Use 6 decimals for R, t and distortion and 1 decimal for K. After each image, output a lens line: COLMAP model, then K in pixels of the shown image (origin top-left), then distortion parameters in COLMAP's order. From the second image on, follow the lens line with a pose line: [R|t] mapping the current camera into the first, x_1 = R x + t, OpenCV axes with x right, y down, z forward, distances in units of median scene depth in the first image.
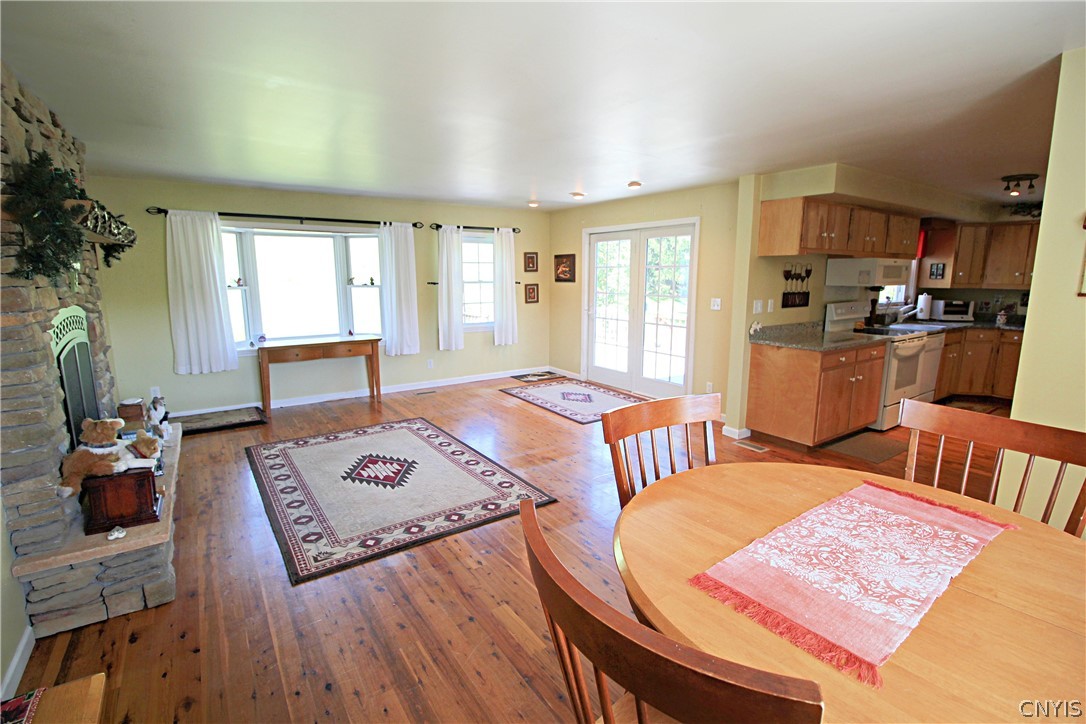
lens RADIAL K [[501.5, 0, 540.0], [0, 501.5, 359.1], [0, 0, 1]] dist [-0.009153, -0.006425]
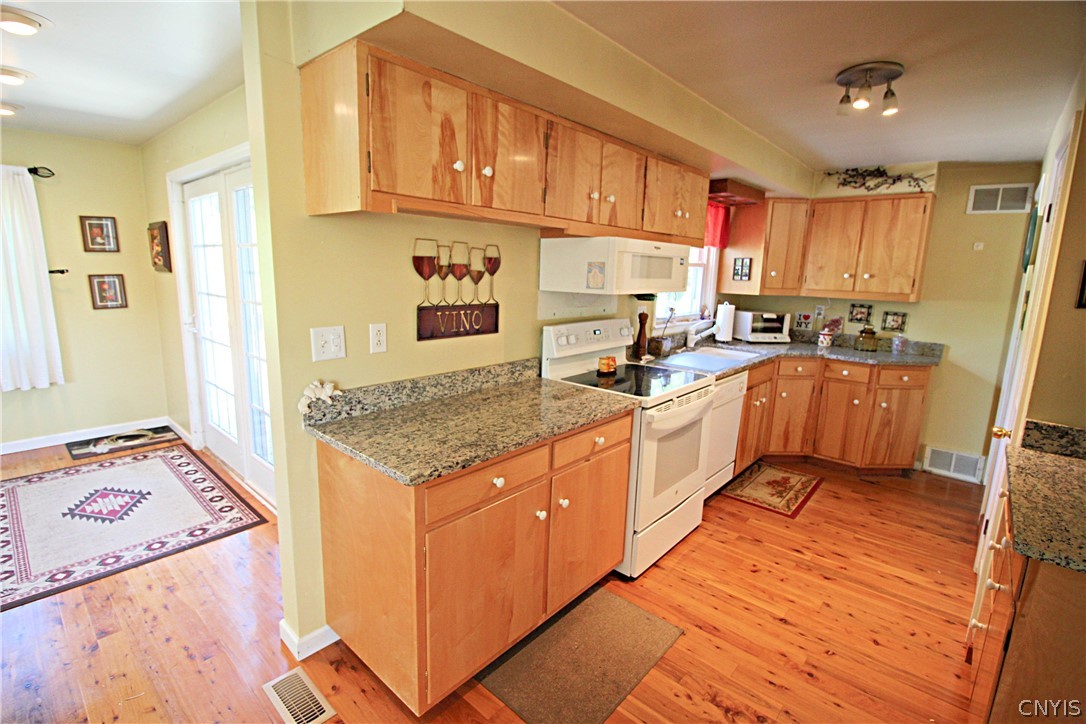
lens RADIAL K [[501.5, 0, 537.6], [0, 501.5, 357.9], [0, 0, 1]] dist [-0.009153, -0.006425]
pose [[0.970087, -0.014922, 0.242297, 0.434555], [0.011673, 0.999822, 0.014838, -0.083459], [-0.242475, -0.011566, 0.970089, 0.488213]]
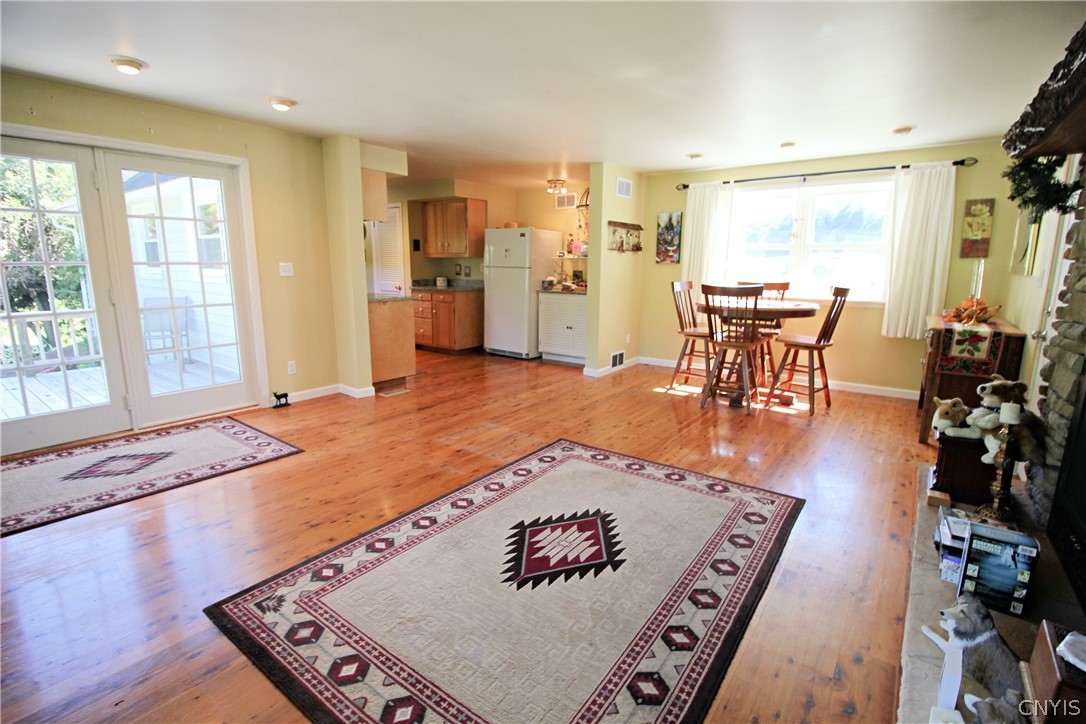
lens RADIAL K [[501.5, 0, 540.7], [0, 501.5, 356.5], [0, 0, 1]] dist [-0.009153, -0.006425]
pose [[-0.319796, -0.177467, 0.930718, -0.600715], [0.150093, 0.960410, 0.234701, -0.098924], [-0.935523, 0.214750, -0.280499, 0.836616]]
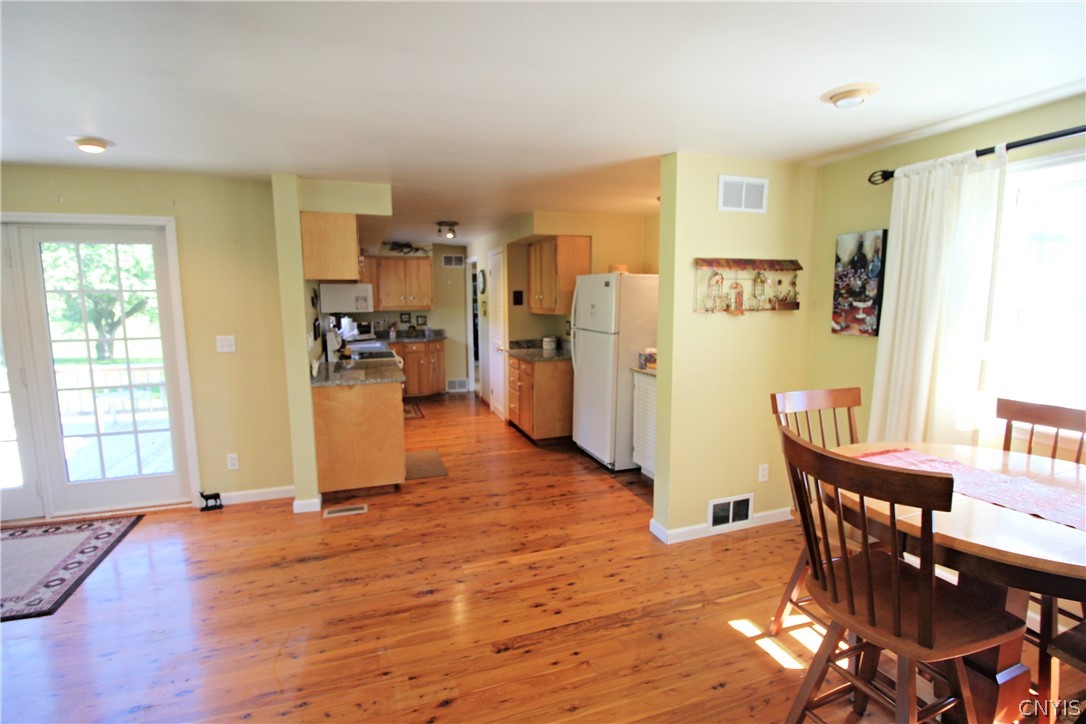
lens RADIAL K [[501.5, 0, 539.0], [0, 501.5, 356.7], [0, 0, 1]] dist [-0.009153, -0.006425]
pose [[0.257132, -0.116764, 0.959296, -0.210212], [0.169189, 0.982781, 0.074272, -0.067235], [-0.951451, 0.143204, 0.272460, 0.373564]]
